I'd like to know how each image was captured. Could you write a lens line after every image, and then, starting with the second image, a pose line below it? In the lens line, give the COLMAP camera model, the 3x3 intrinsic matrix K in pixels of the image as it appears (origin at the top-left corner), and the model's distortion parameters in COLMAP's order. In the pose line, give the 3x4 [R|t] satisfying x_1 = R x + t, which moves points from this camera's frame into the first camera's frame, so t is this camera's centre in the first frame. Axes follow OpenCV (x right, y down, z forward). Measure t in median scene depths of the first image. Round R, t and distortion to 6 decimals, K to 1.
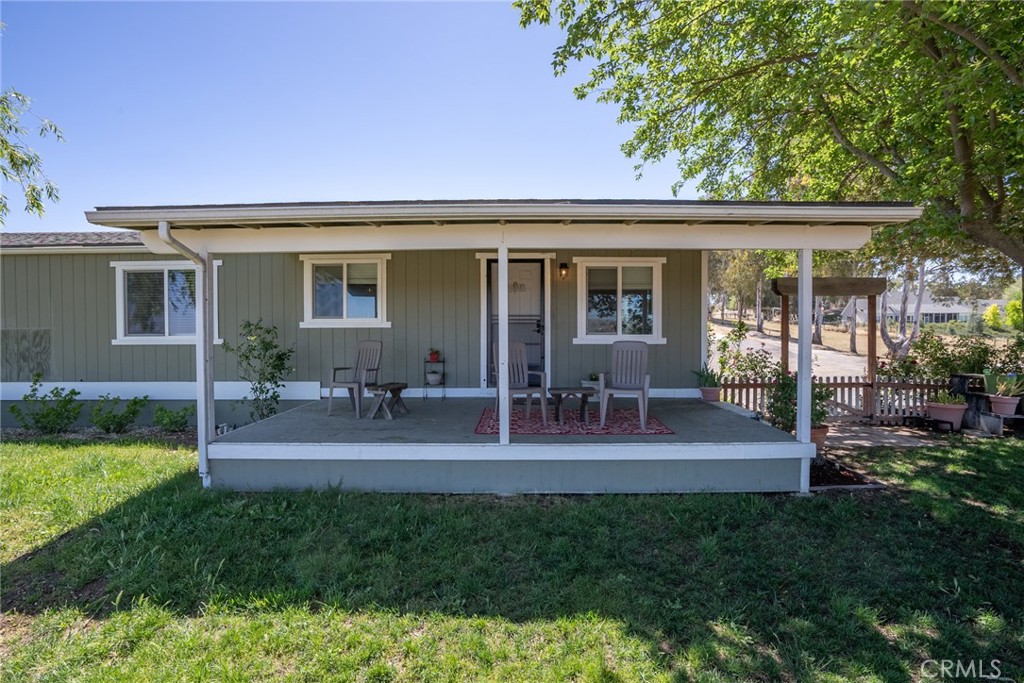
lens RADIAL K [[480.8, 0, 506.6], [0, 480.8, 339.5], [0, 0, 1]] dist [-0.043580, 0.021046]
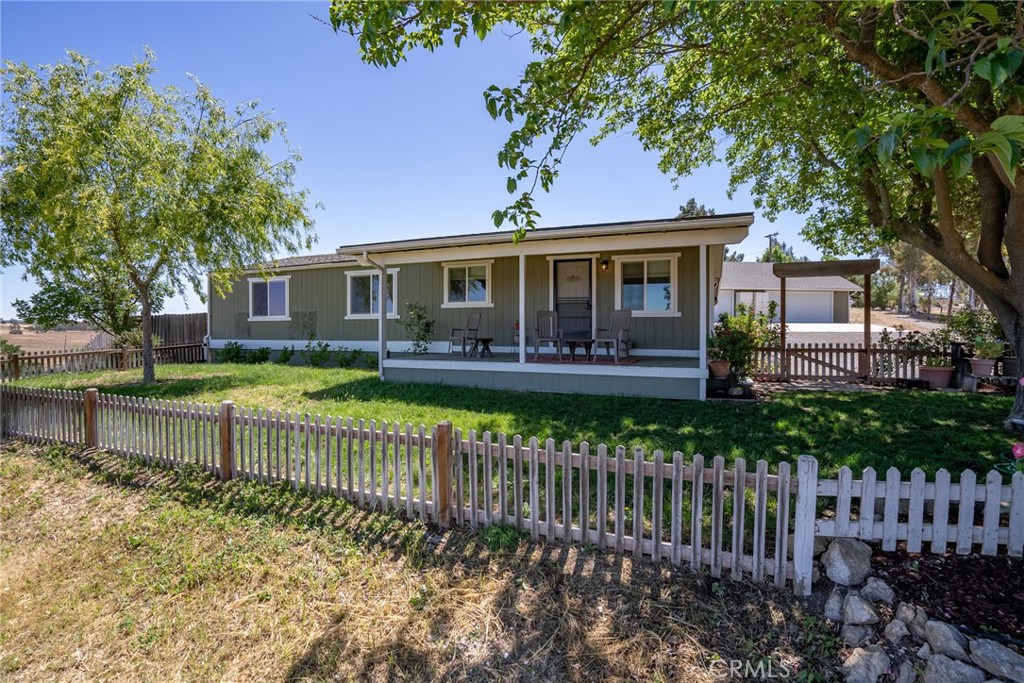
lens RADIAL K [[480.8, 0, 506.6], [0, 480.8, 339.5], [0, 0, 1]] dist [-0.043580, 0.021046]
pose [[0.931592, 0.011765, -0.363316, 0.365996], [-0.012034, 0.999926, 0.001525, 0.077131], [0.363307, 0.002952, 0.931665, -0.433522]]
